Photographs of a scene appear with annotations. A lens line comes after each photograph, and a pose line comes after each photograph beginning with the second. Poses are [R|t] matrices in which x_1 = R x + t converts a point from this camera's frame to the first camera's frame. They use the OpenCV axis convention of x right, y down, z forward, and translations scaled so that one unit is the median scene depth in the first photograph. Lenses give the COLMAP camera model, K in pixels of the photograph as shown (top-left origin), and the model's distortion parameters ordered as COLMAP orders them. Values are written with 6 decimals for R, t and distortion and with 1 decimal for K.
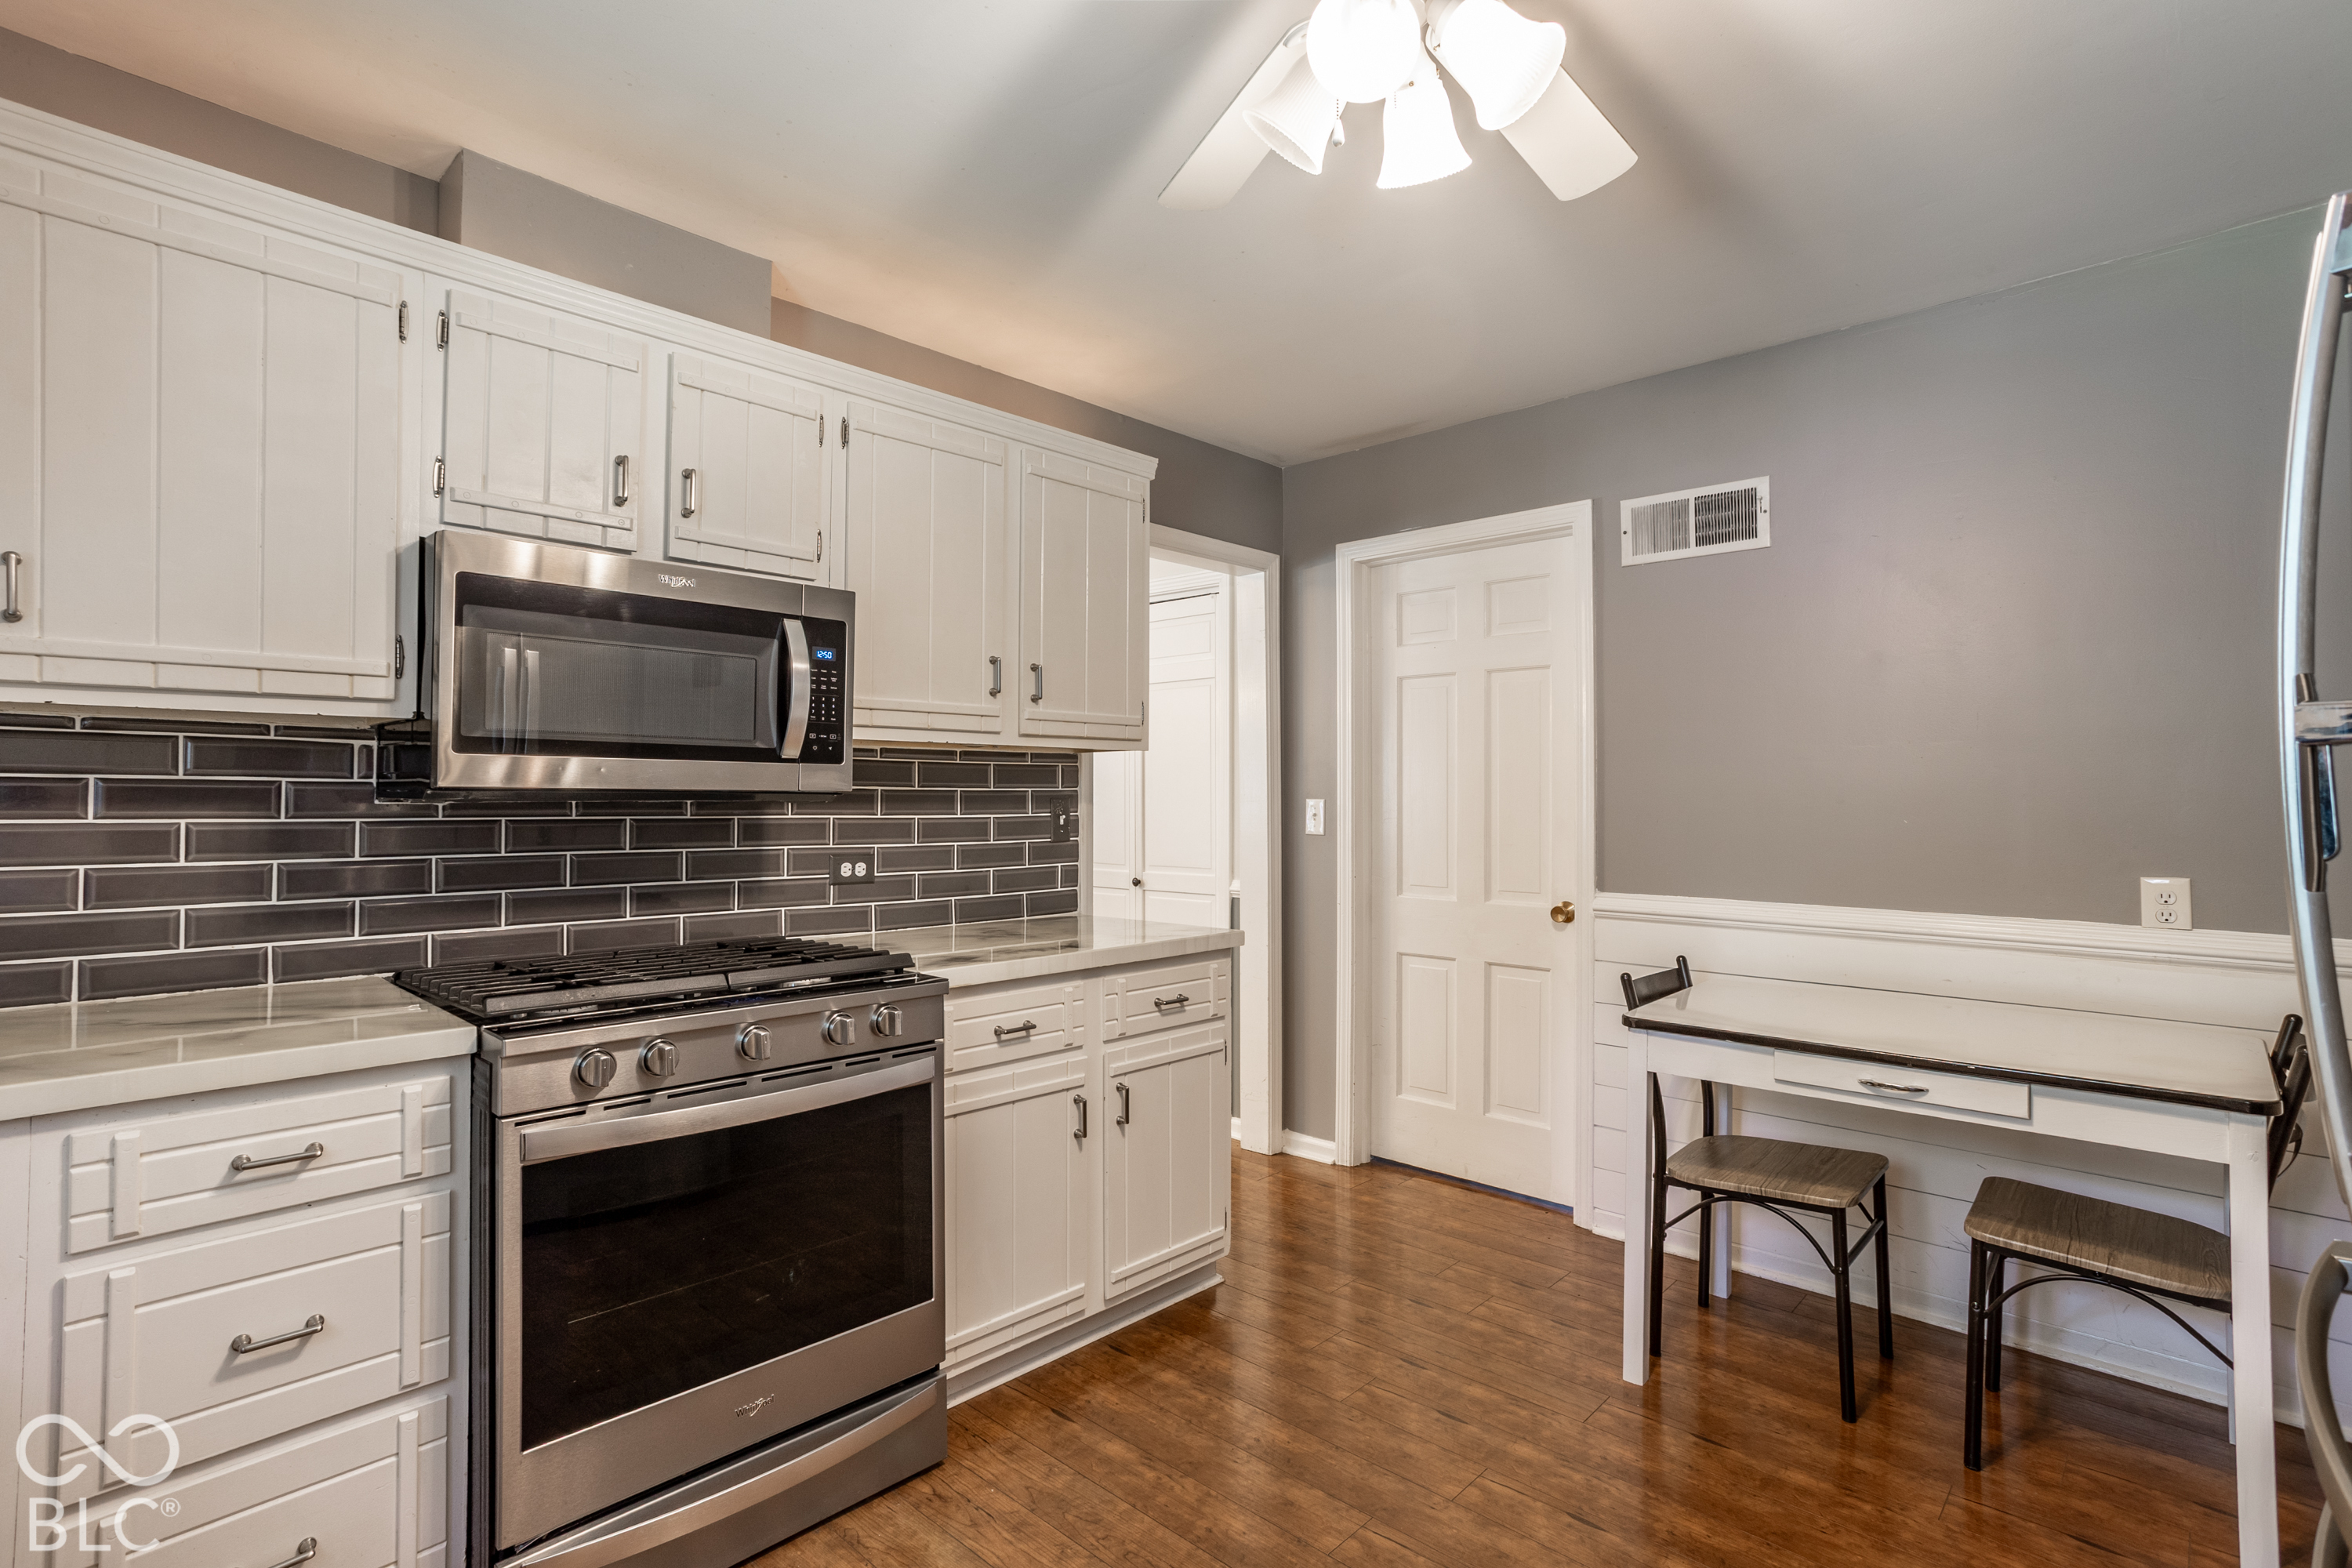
lens RADIAL K [[1121.2, 0, 1167.8], [0, 1121.2, 770.0], [0, 0, 1]] dist [-0.040468, 0.014429]
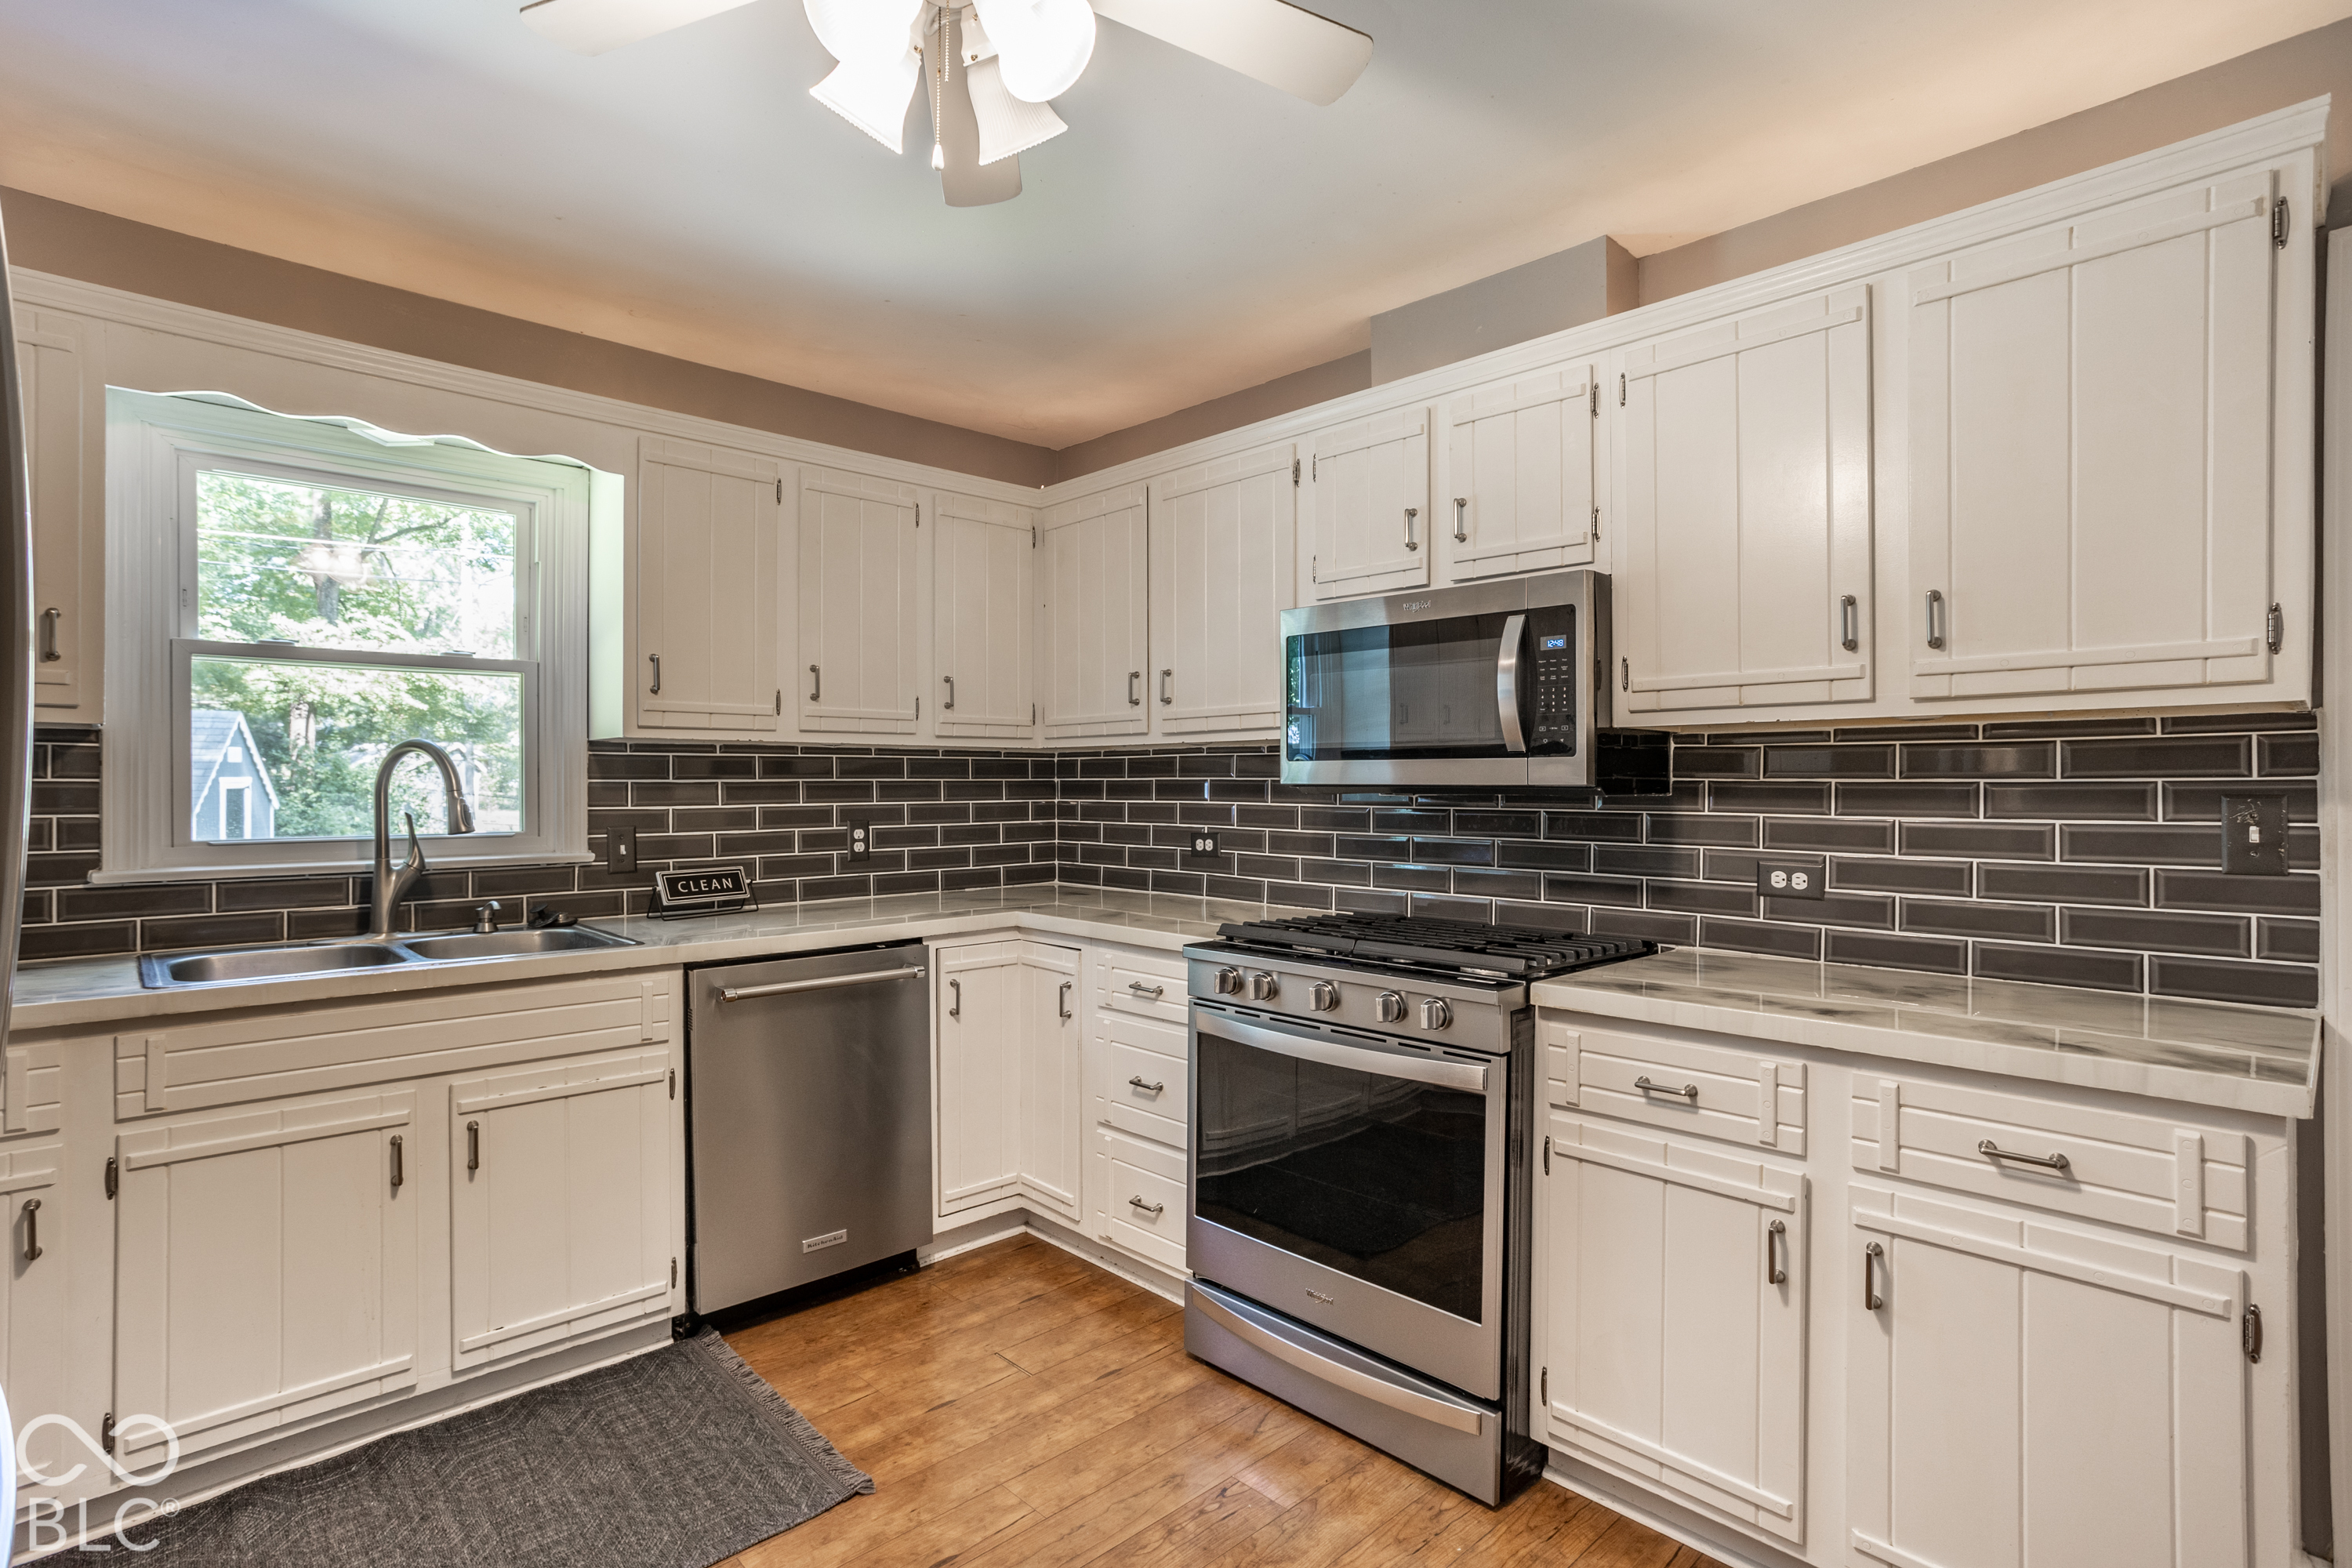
lens RADIAL K [[1121.2, 0, 1160.2], [0, 1121.2, 786.2], [0, 0, 1]] dist [-0.040468, 0.014429]
pose [[-0.044123, -0.007324, -0.998999, 0.579496], [0.018948, 0.999787, -0.008167, 0.018751], [0.998846, -0.019290, -0.043974, 0.609108]]
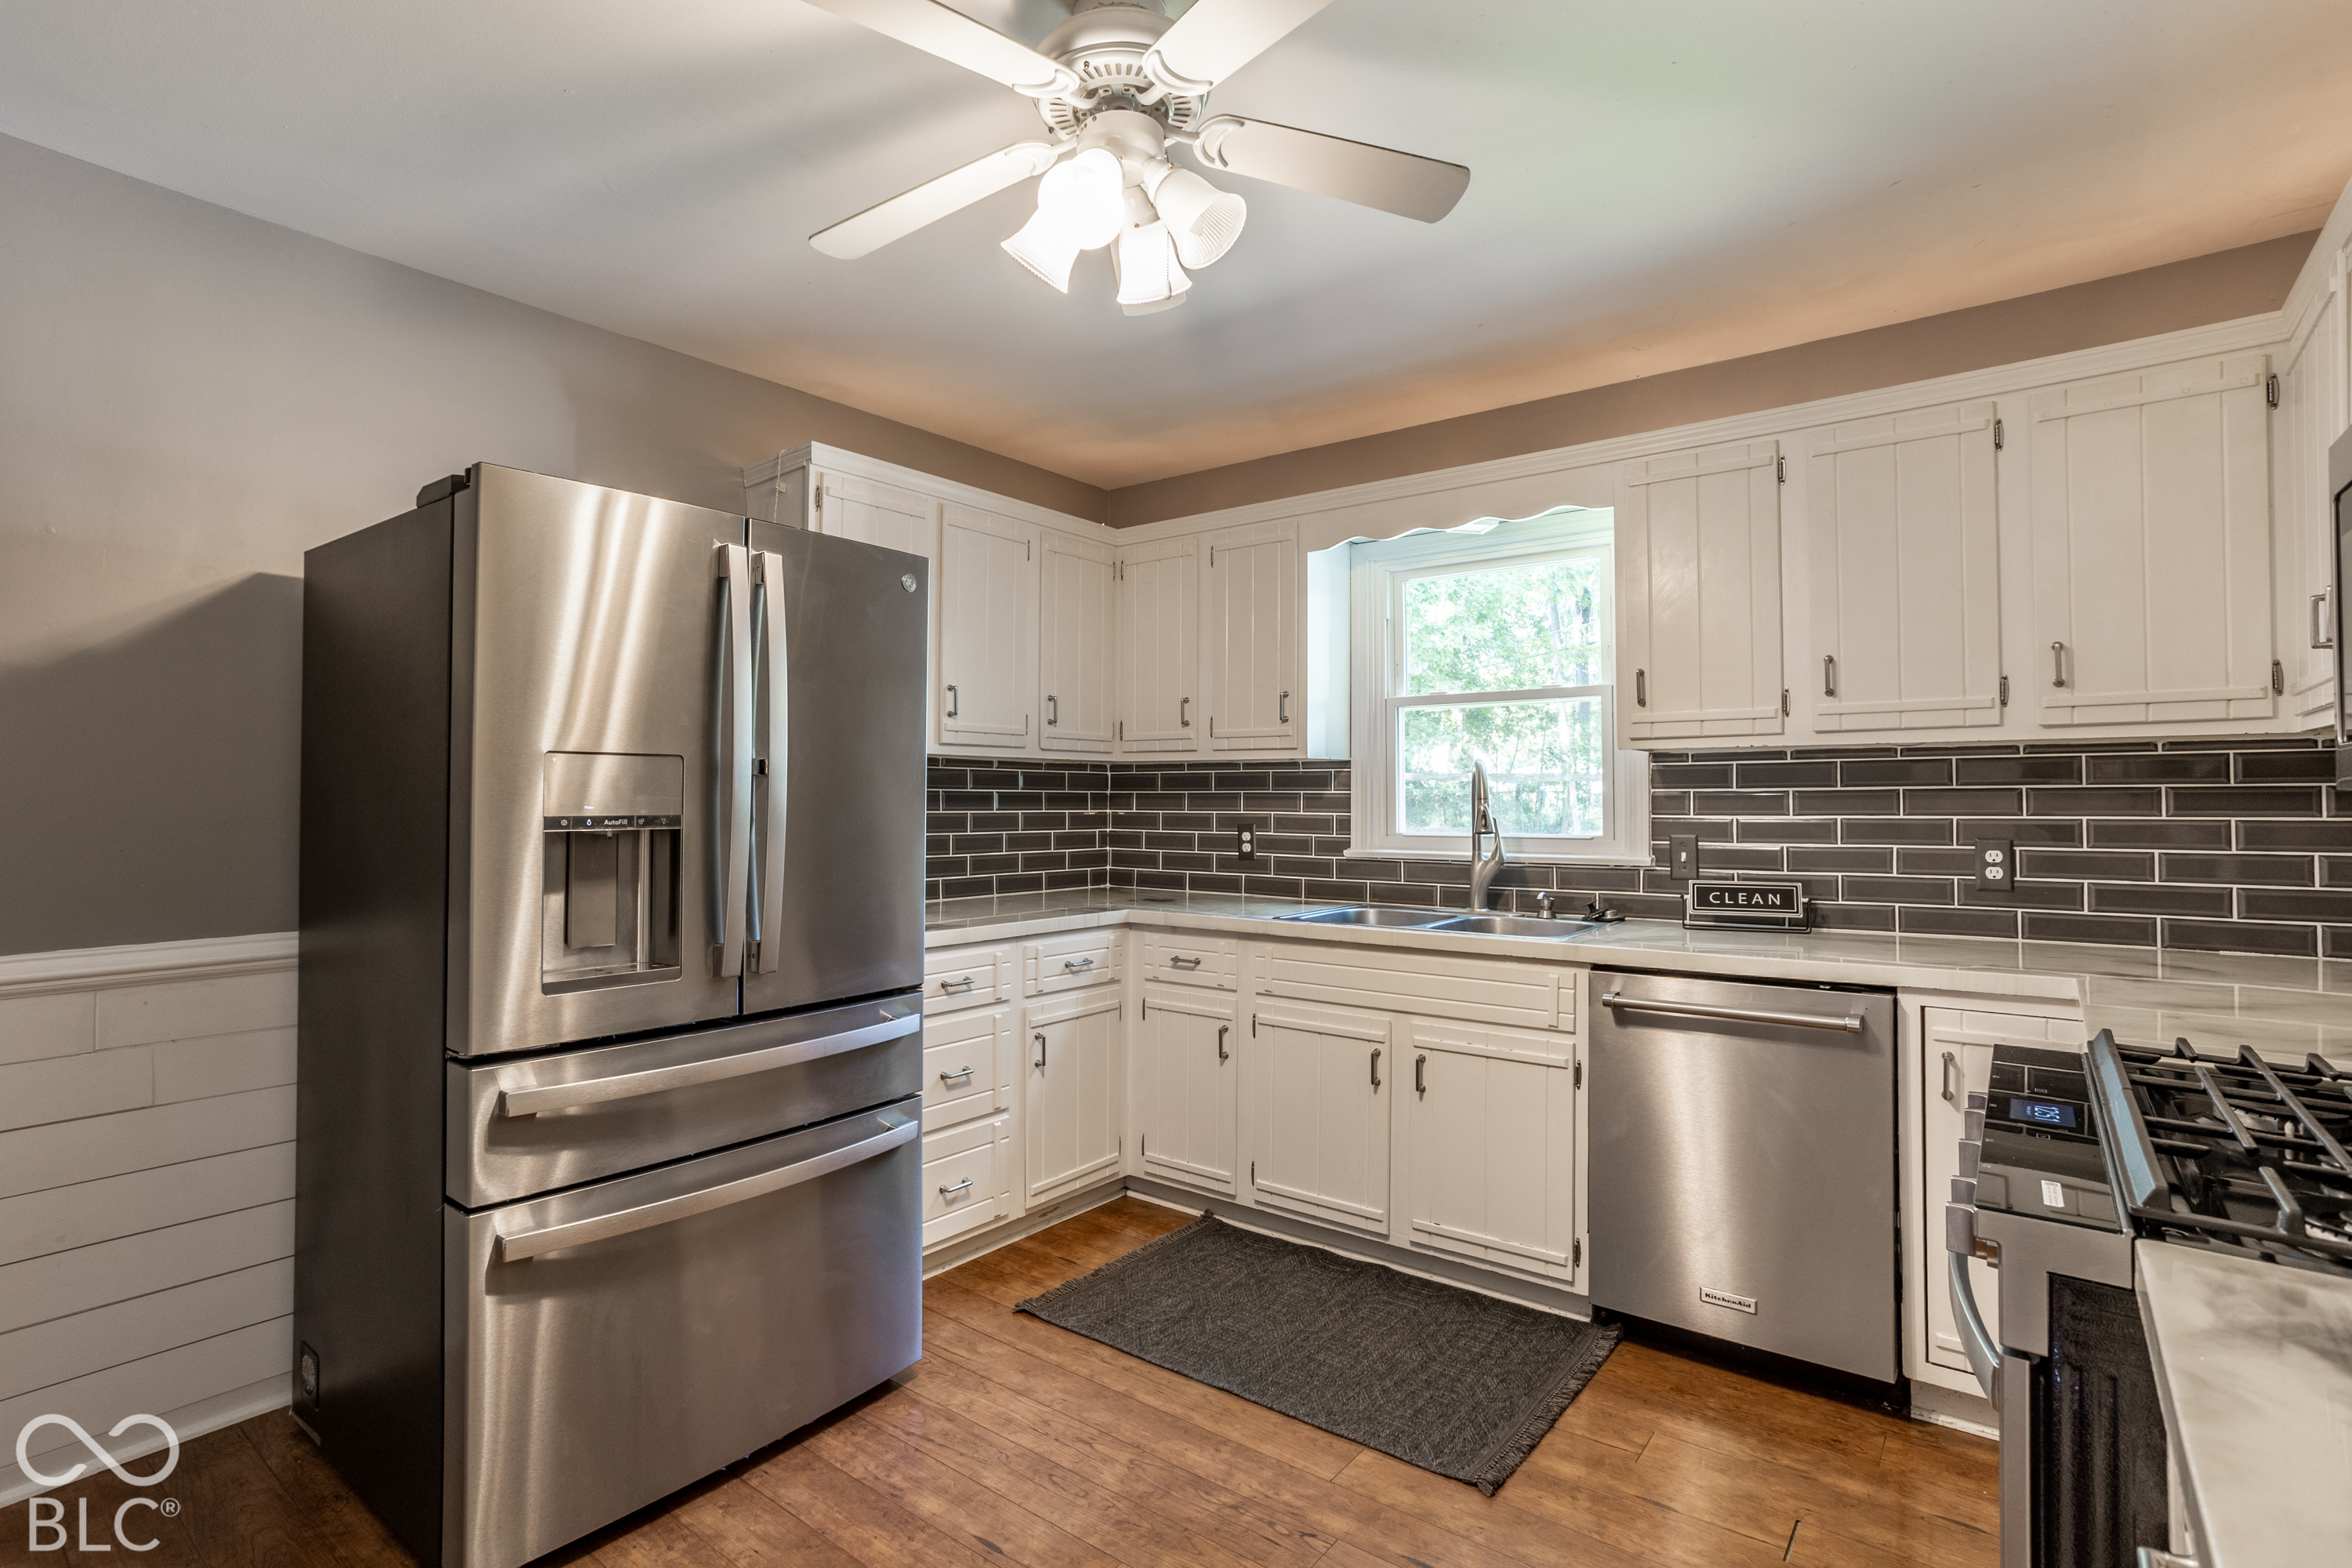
lens RADIAL K [[1121.2, 0, 1164.4], [0, 1121.2, 782.0], [0, 0, 1]] dist [-0.040468, 0.014429]
pose [[-0.994685, -0.006697, -0.102745, -0.028775], [-0.003319, 0.999449, -0.033015, 0.027716], [0.102910, -0.032499, -0.994160, 1.306189]]
